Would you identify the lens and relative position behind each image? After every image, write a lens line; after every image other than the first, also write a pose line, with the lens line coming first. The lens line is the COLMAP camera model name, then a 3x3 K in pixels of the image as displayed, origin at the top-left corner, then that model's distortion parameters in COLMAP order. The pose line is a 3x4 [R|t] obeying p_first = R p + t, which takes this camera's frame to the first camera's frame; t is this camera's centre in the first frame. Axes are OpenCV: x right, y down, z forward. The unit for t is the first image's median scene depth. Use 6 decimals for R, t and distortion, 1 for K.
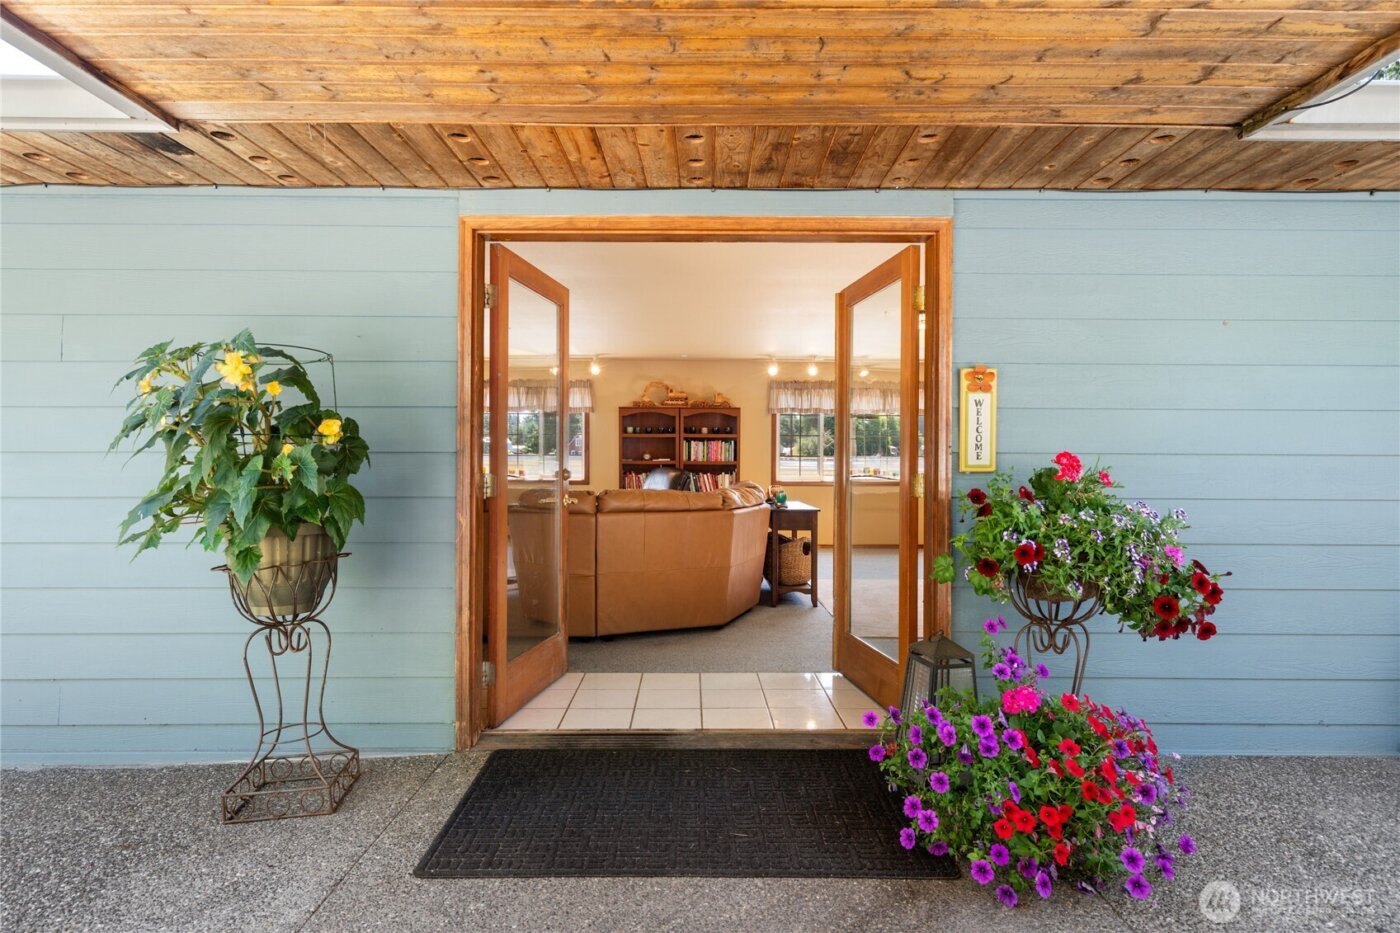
lens RADIAL K [[789.1, 0, 700.8], [0, 789.1, 462.5], [0, 0, 1]] dist [0.015872, 0.002848]
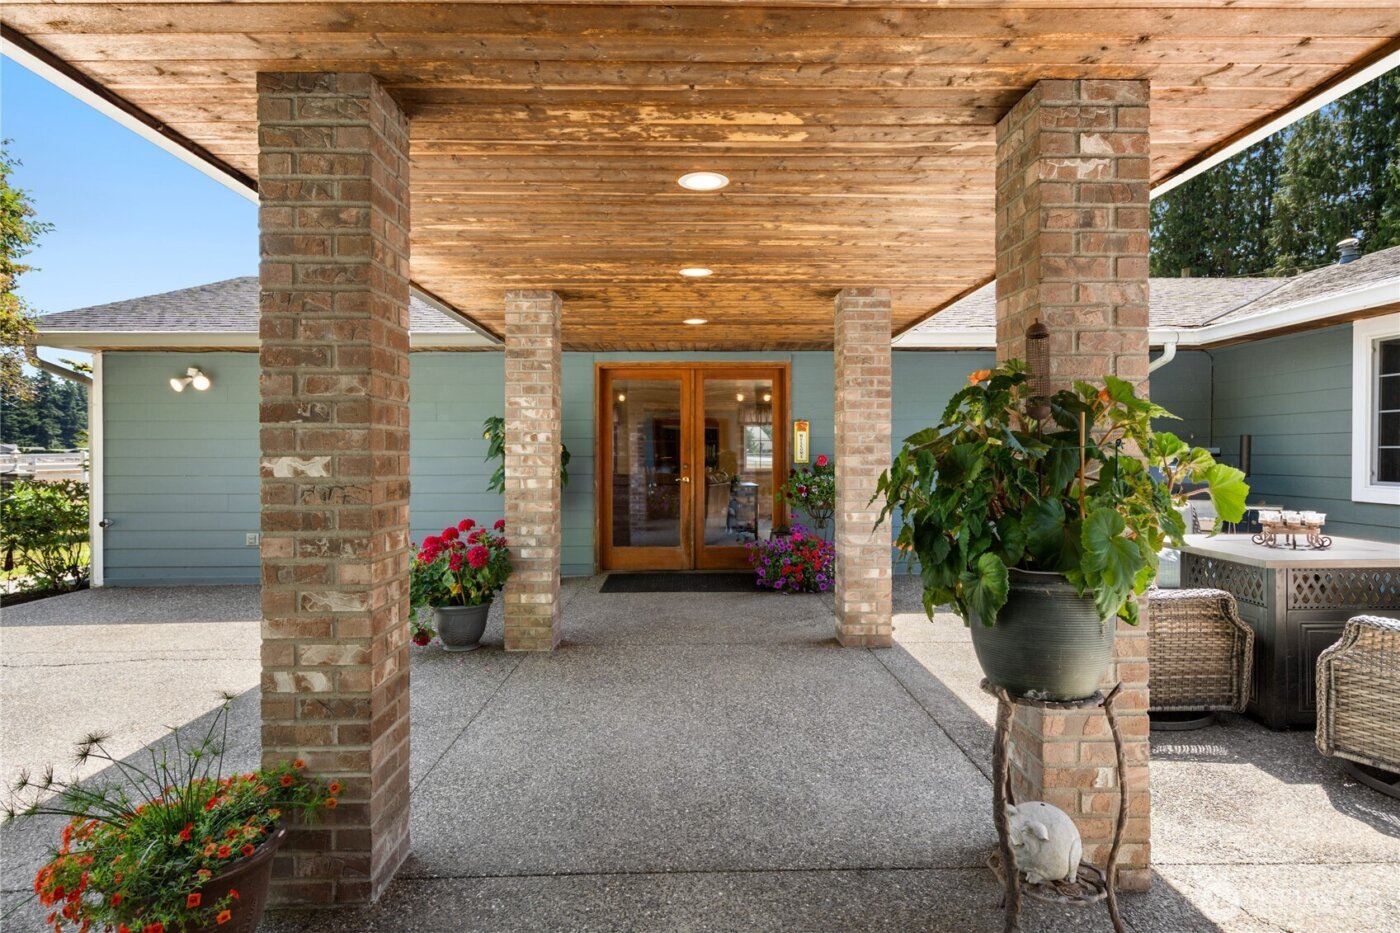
lens RADIAL K [[789.1, 0, 699.2], [0, 789.1, 464.0], [0, 0, 1]] dist [0.015872, 0.002848]
pose [[0.999881, -0.004566, 0.014716, -0.007390], [0.004631, 0.999980, -0.004377, 0.023642], [-0.014696, 0.004445, 0.999882, -1.501521]]
